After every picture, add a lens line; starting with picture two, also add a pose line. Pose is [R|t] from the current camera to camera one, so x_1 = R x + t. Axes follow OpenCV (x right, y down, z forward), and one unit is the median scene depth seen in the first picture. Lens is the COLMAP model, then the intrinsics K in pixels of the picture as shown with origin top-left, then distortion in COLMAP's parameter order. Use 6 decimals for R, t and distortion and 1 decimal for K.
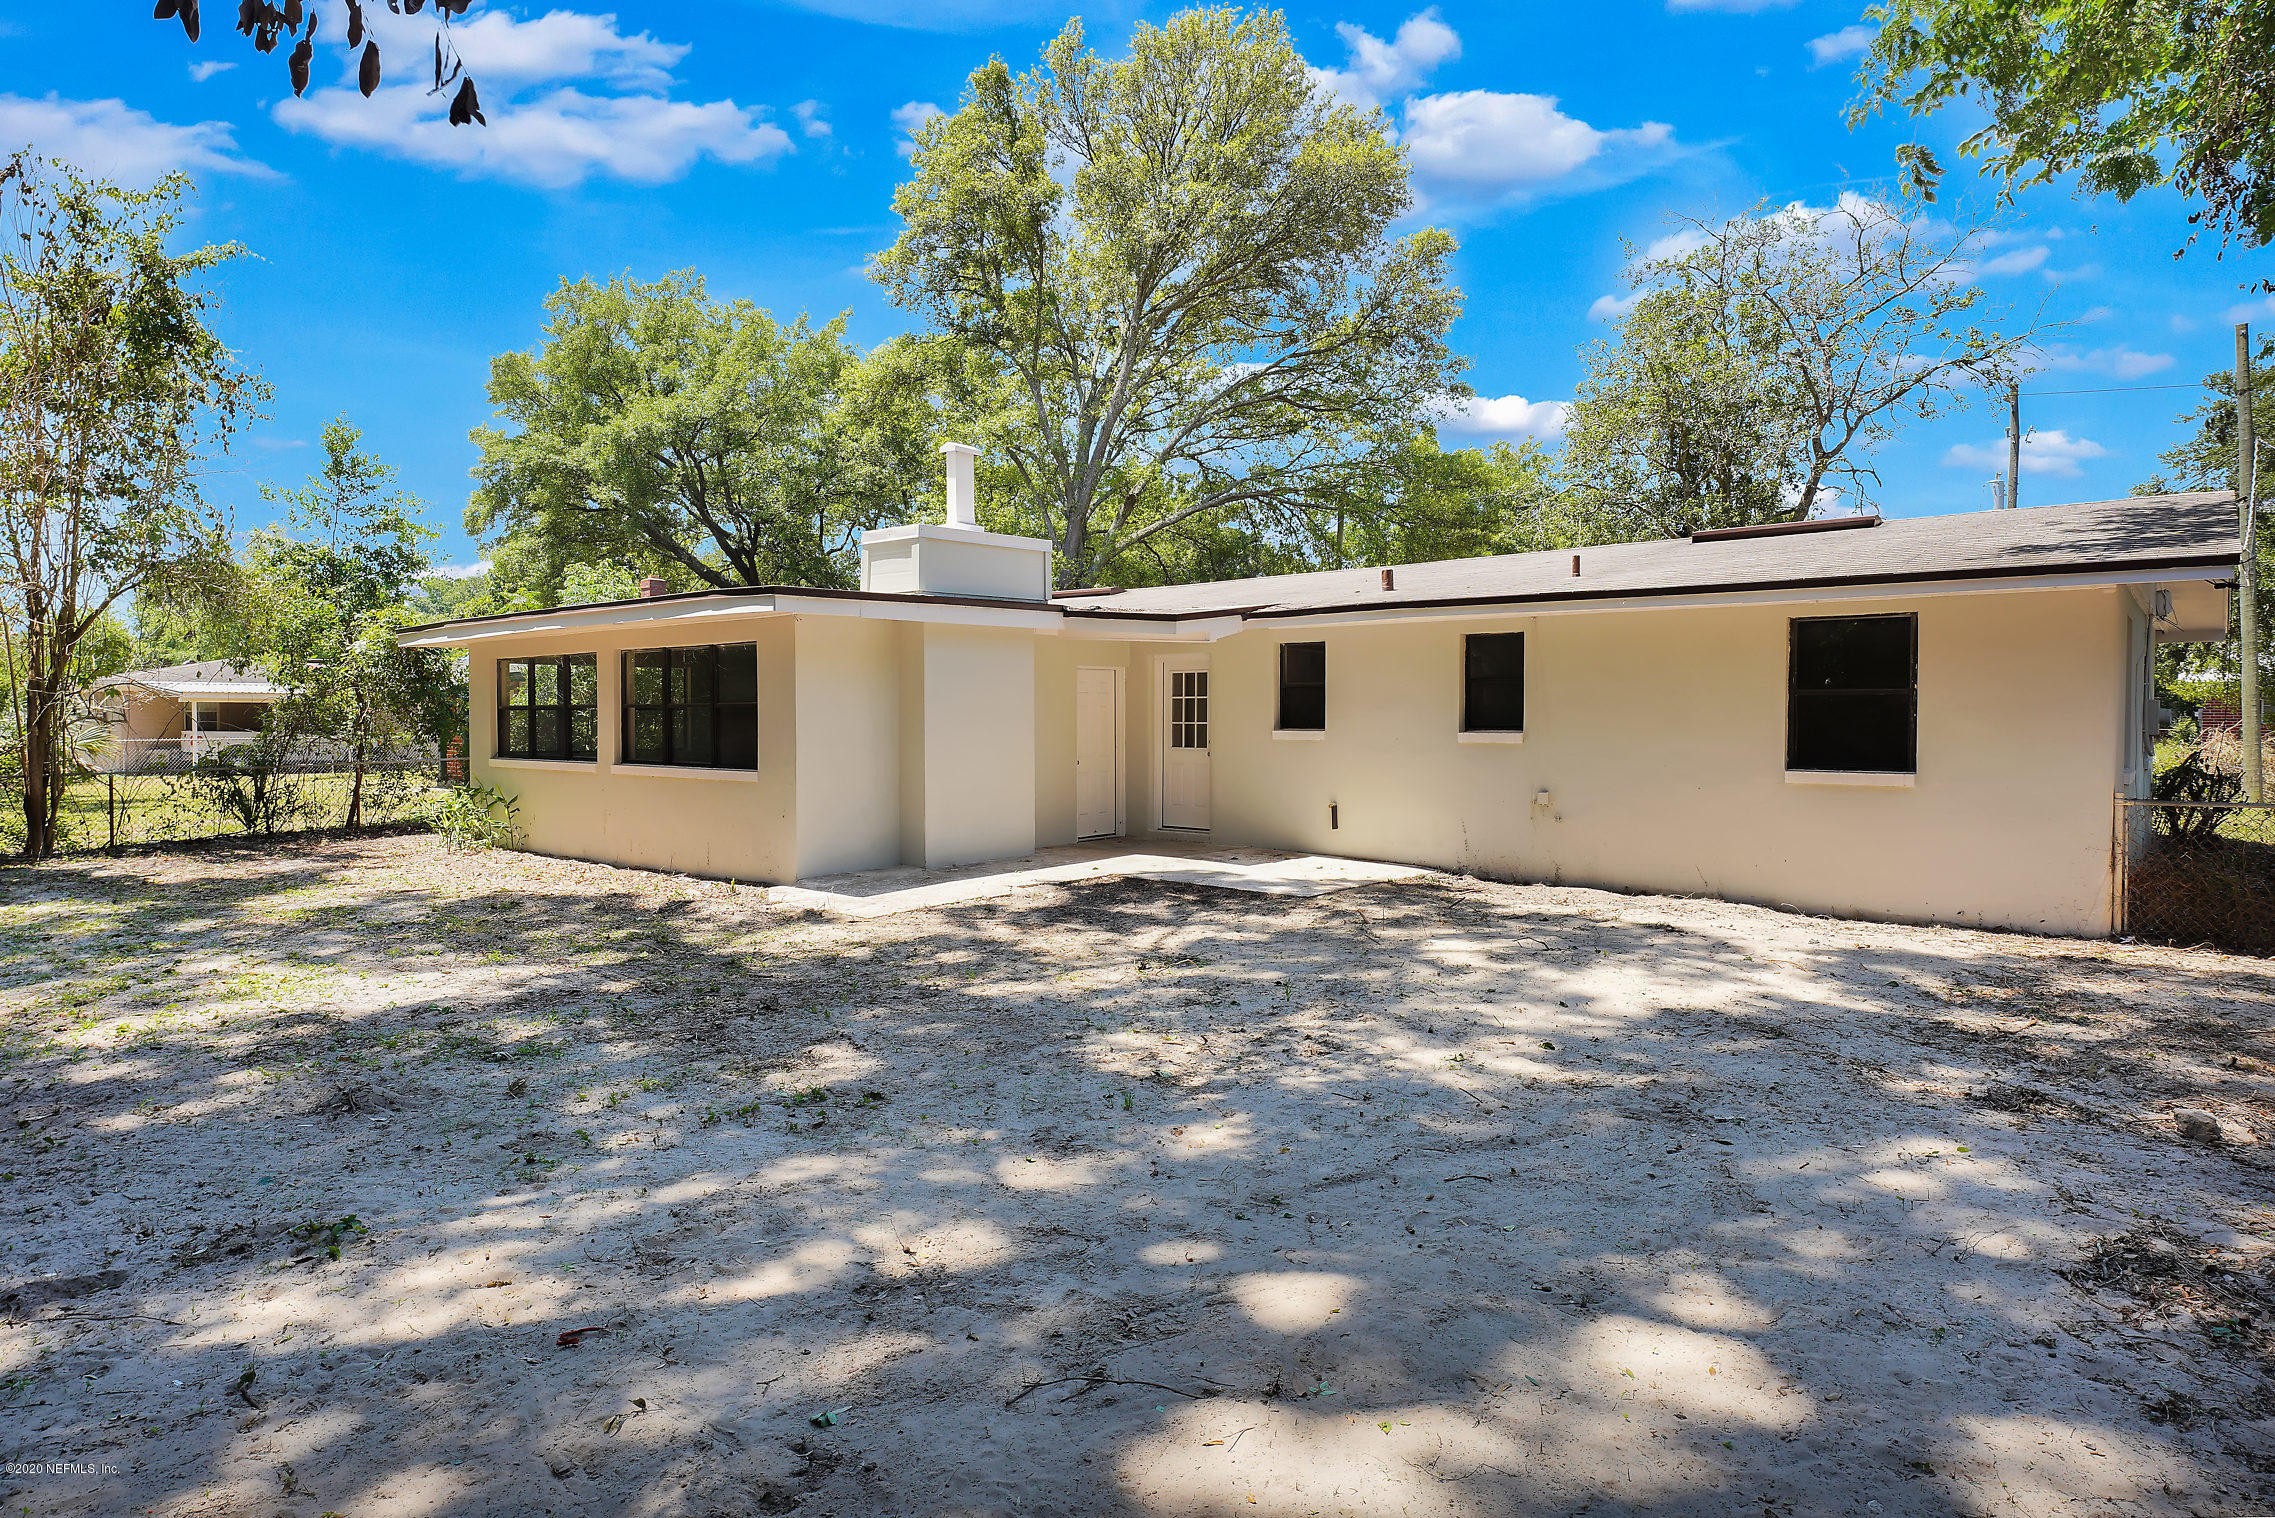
lens RADIAL K [[1233.1, 0, 1130.4], [0, 1233.1, 720.6], [0, 0, 1]] dist [0.002754, -0.000230]
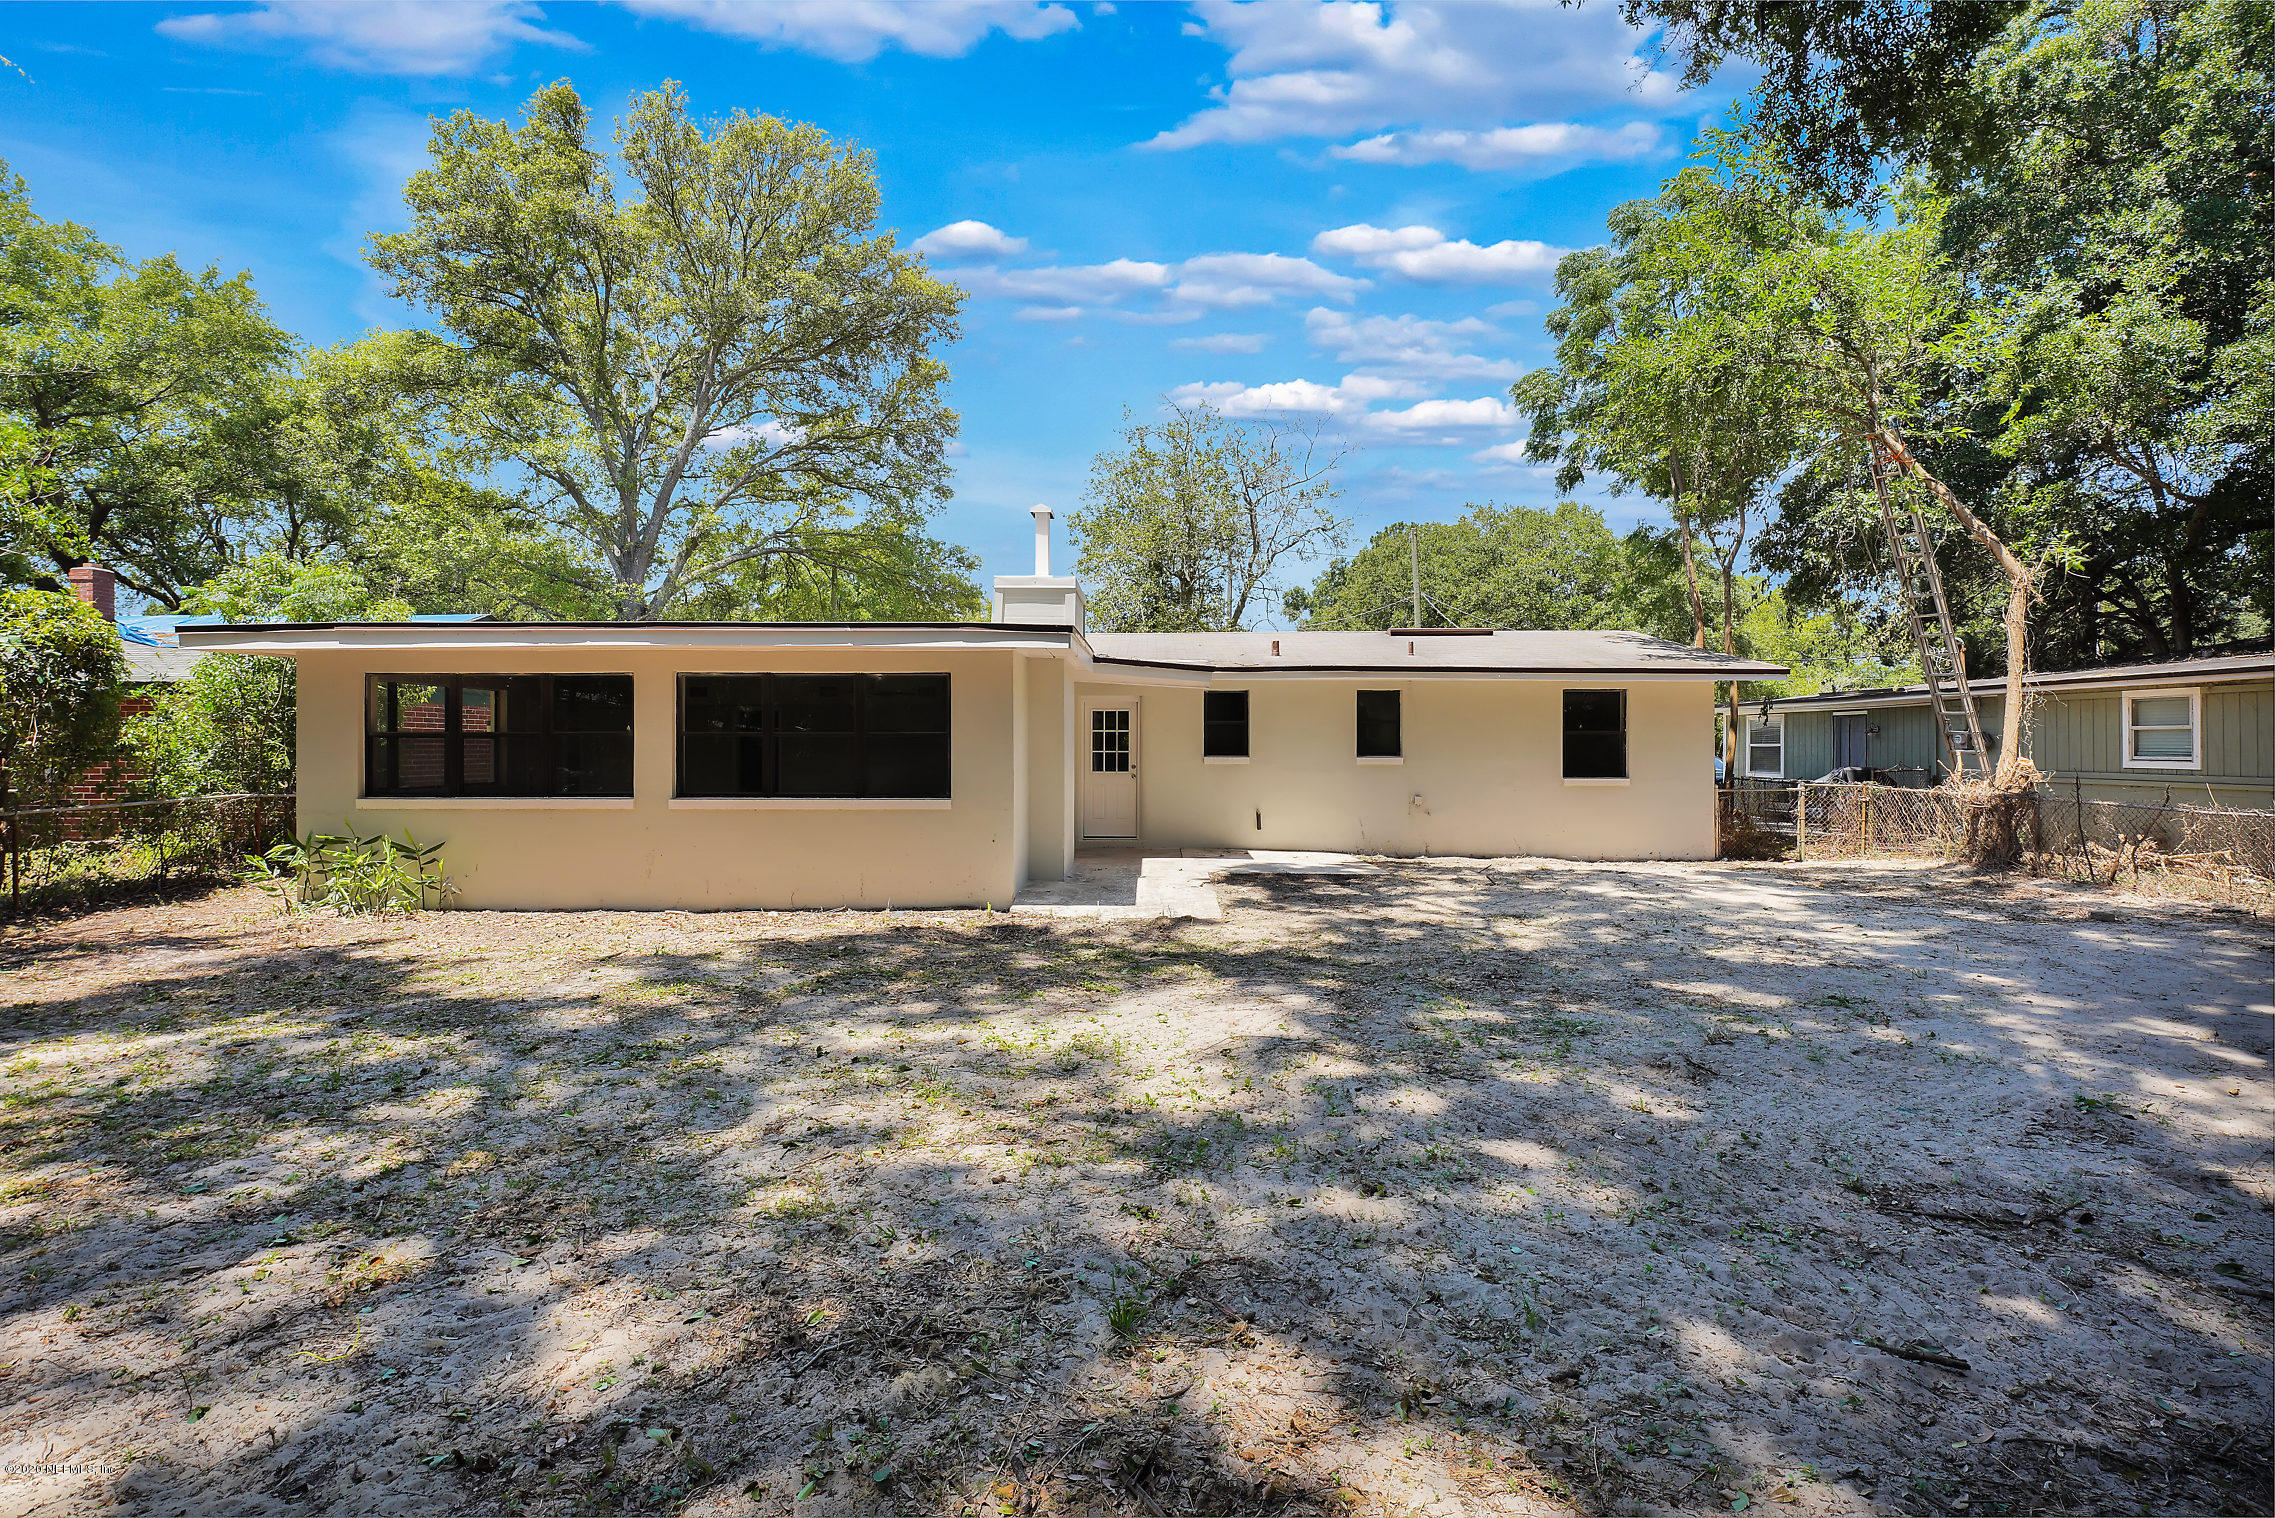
lens RADIAL K [[1003.0, 0, 1131.3], [0, 1003.0, 754.6], [0, 0, 1]] dist [0.001397, -0.000280]
pose [[0.788391, -0.004261, 0.615160, -0.687412], [0.003746, 0.999991, 0.002125, 0.002511], [-0.615164, 0.000630, 0.788399, 0.240629]]
